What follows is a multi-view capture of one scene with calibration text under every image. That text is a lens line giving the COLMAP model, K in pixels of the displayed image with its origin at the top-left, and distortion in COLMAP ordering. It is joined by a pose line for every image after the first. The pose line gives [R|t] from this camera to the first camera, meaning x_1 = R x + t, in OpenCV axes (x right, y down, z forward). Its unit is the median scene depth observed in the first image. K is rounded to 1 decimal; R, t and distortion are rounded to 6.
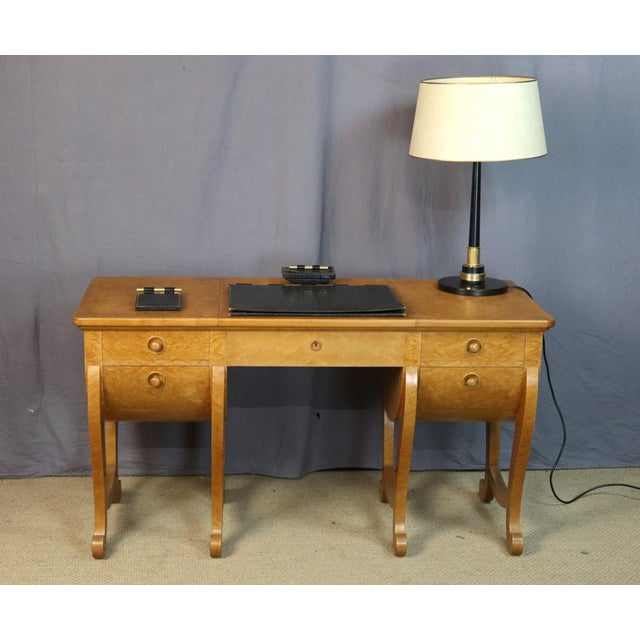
lens RADIAL K [[1166.6, 0, 302.5], [0, 1166.6, 319.7], [0, 0, 1]] dist [-0.000940, -0.027933]
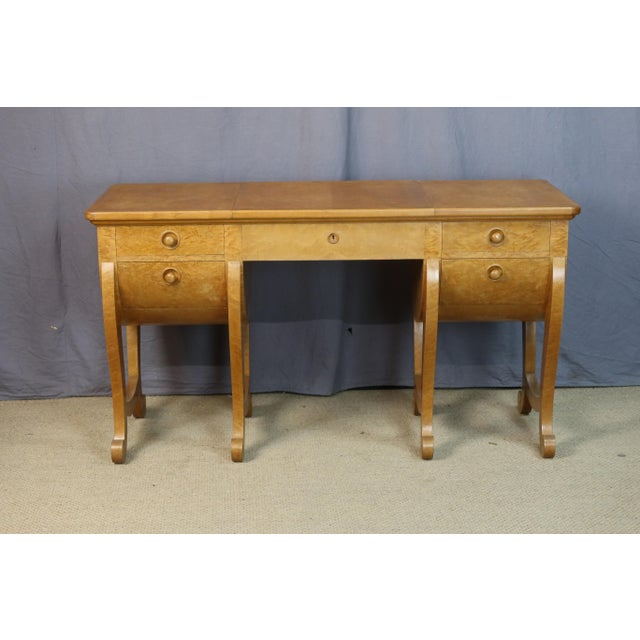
lens RADIAL K [[1290.9, 0, 320.0], [0, 1290.9, 320.0], [0, 0, 1]] dist [0.001663, -0.186597]
pose [[0.998404, -0.016442, -0.054024, 0.056905], [0.016676, 0.999853, 0.003881, 0.085076], [0.053953, -0.004775, 0.998532, -0.077283]]
